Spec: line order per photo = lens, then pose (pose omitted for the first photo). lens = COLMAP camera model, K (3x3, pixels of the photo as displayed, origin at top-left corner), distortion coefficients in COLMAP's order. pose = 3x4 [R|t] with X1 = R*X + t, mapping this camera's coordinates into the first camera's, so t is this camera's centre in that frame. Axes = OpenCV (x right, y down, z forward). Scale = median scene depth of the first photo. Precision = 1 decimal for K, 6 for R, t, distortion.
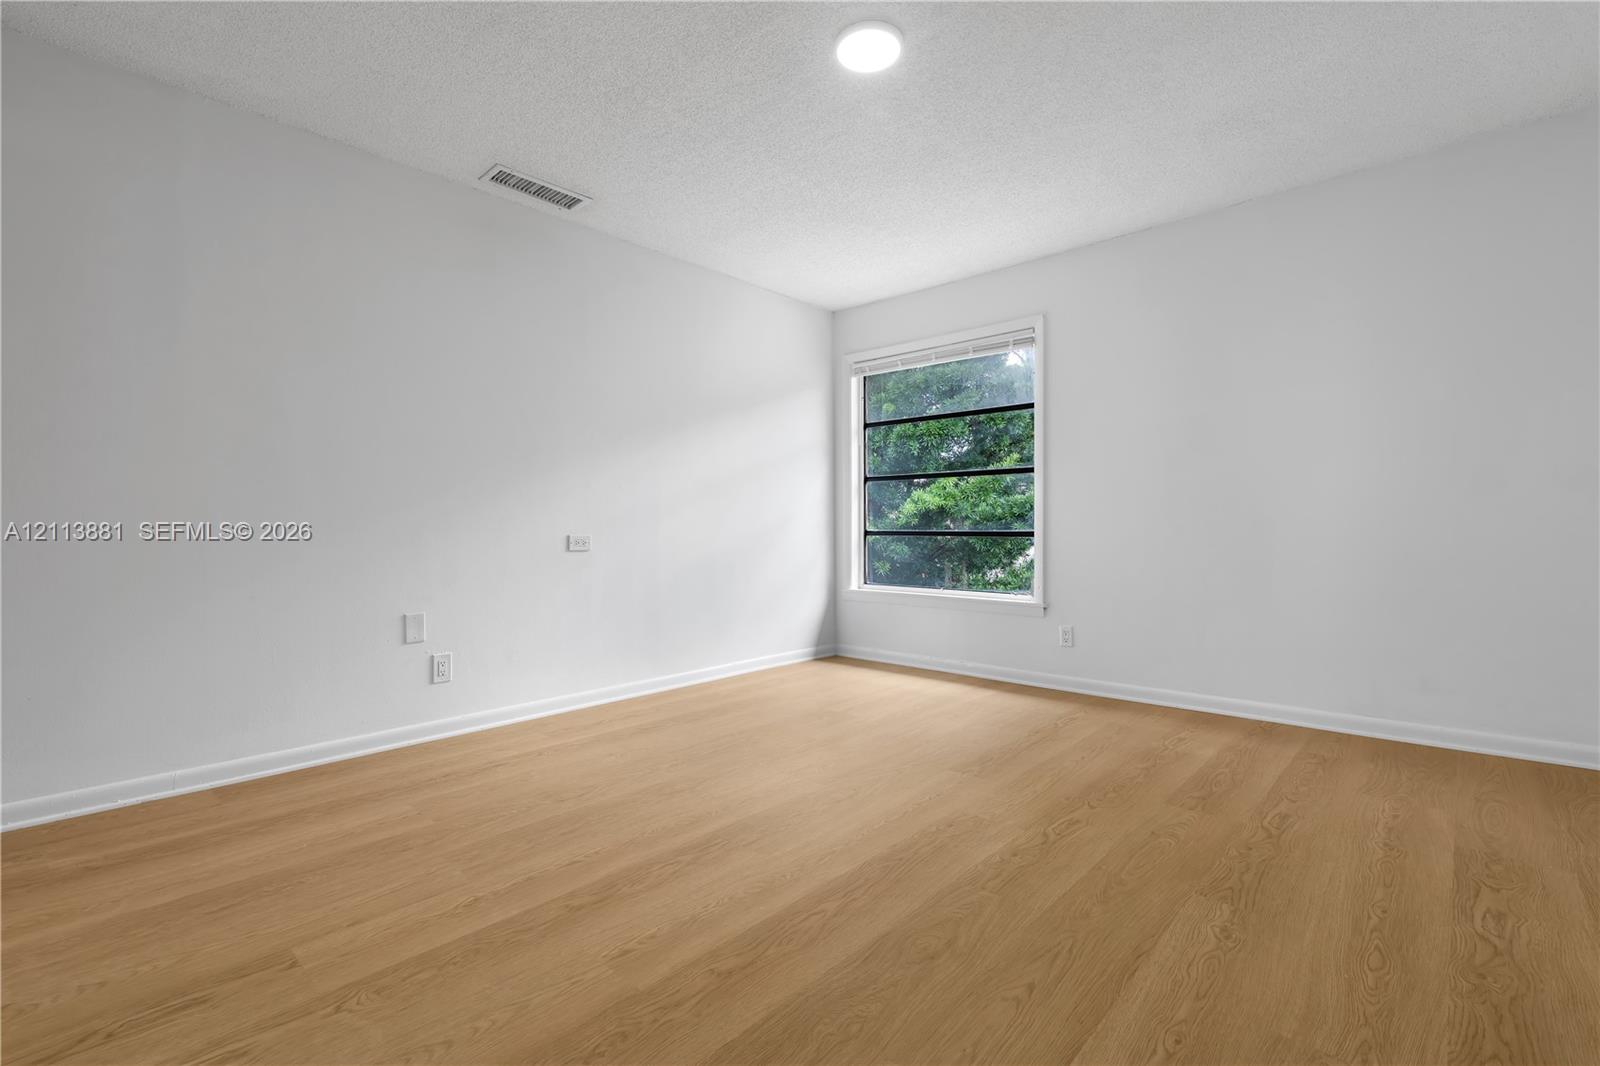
lens RADIAL K [[720.2, 0, 797.9], [0, 720.2, 523.7], [0, 0, 1]] dist [0.008638, -0.000411]
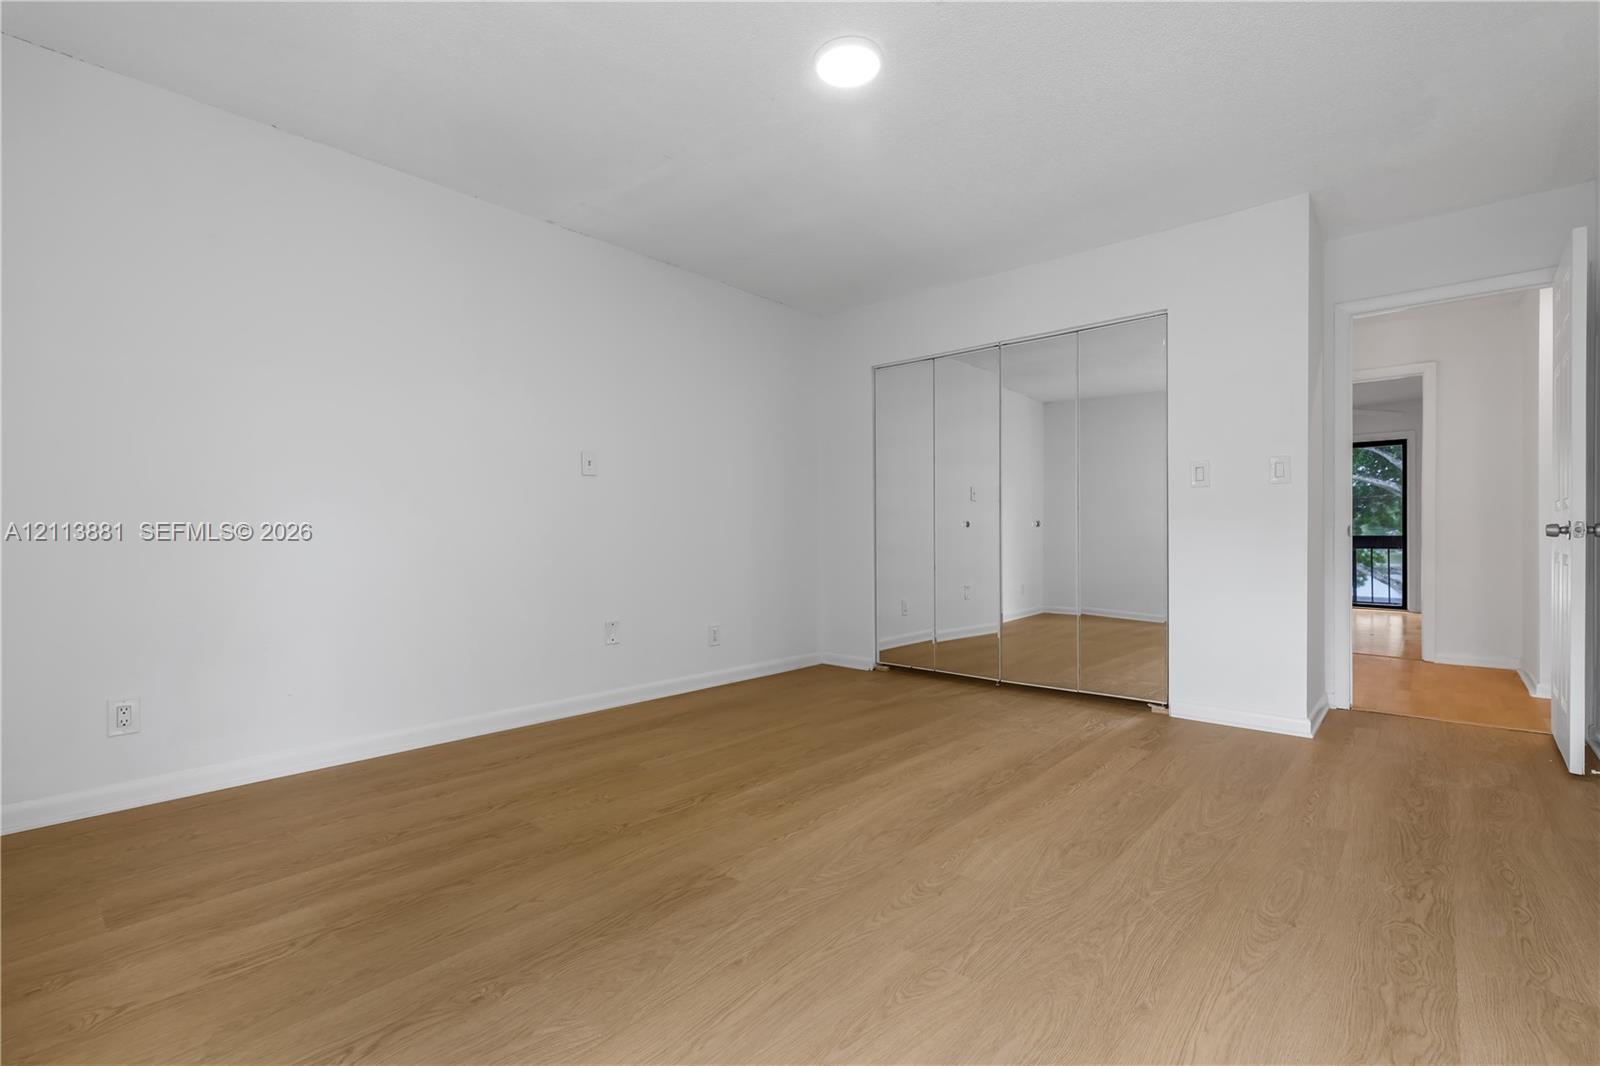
lens RADIAL K [[720.2, 0, 790.7], [0, 720.2, 537.8], [0, 0, 1]] dist [0.008638, -0.000411]
pose [[-0.999961, 0.006136, -0.006429, 0.193825], [0.006127, 0.999980, 0.001325, 0.002090], [0.006437, 0.001285, -0.999978, 2.058390]]
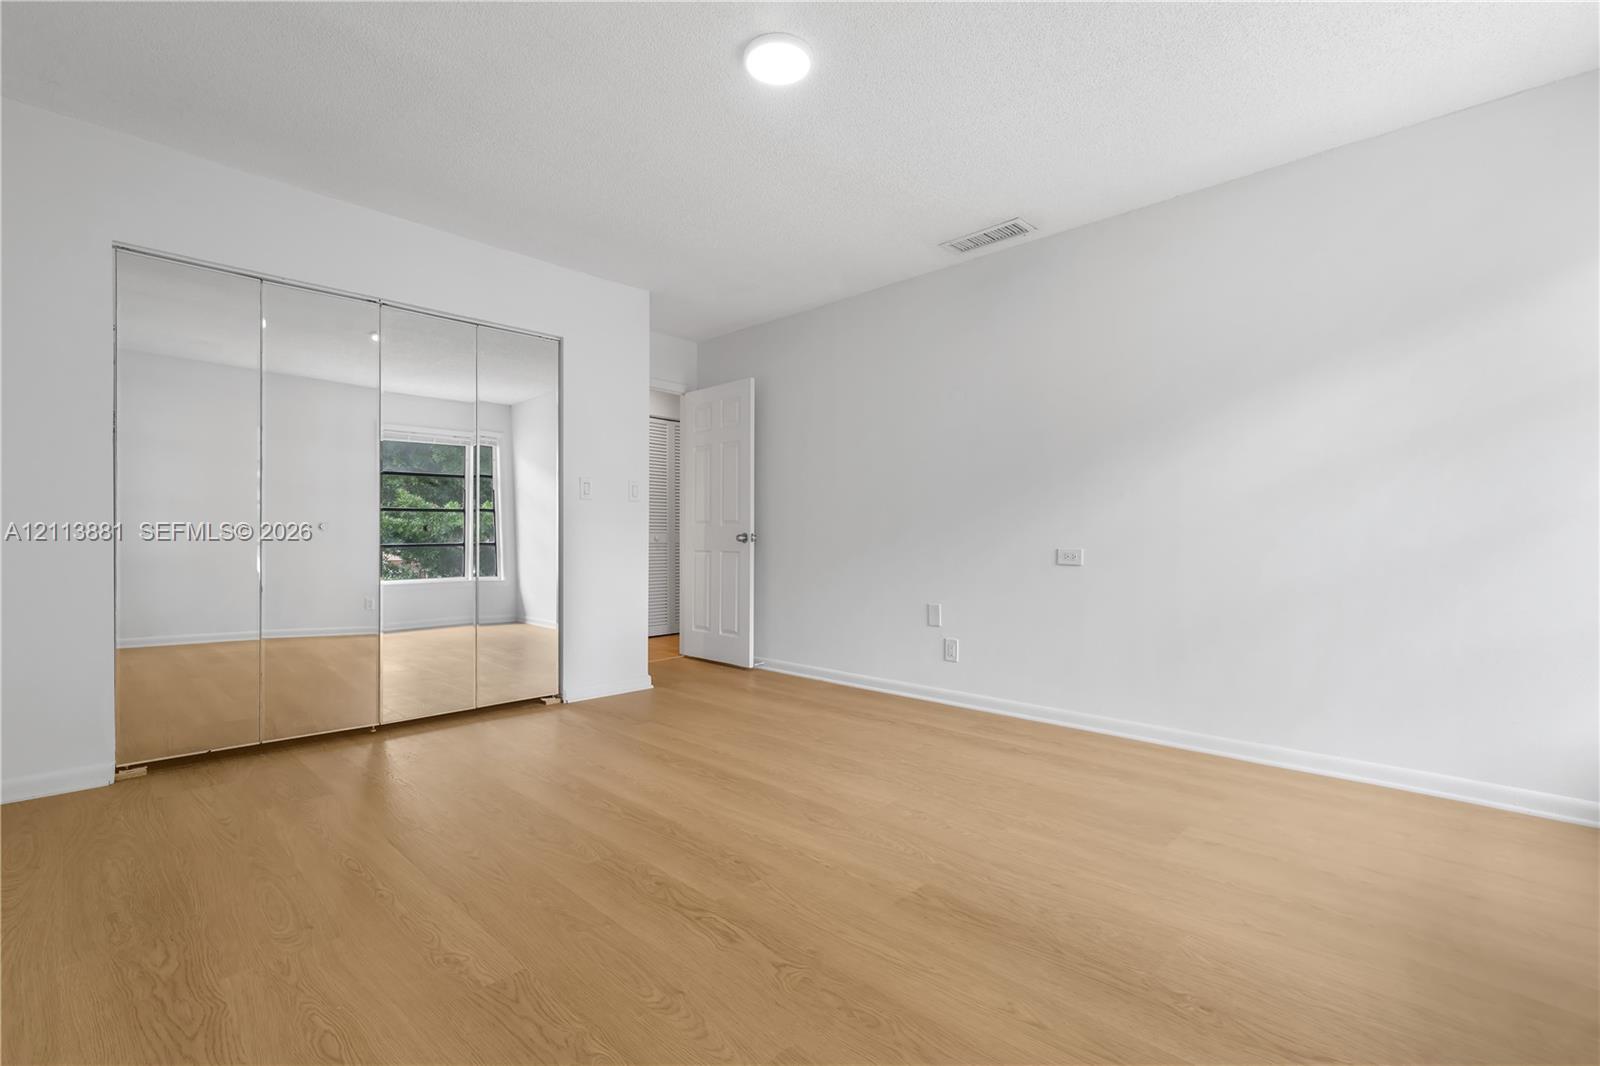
lens RADIAL K [[720.2, 0, 794.1], [0, 720.2, 537.2], [0, 0, 1]] dist [0.008638, -0.000411]
pose [[-0.036785, 0.002772, -0.999319, 1.117117], [0.004454, 0.999987, 0.002610, -0.007027], [0.999313, -0.004355, -0.036797, 1.080408]]
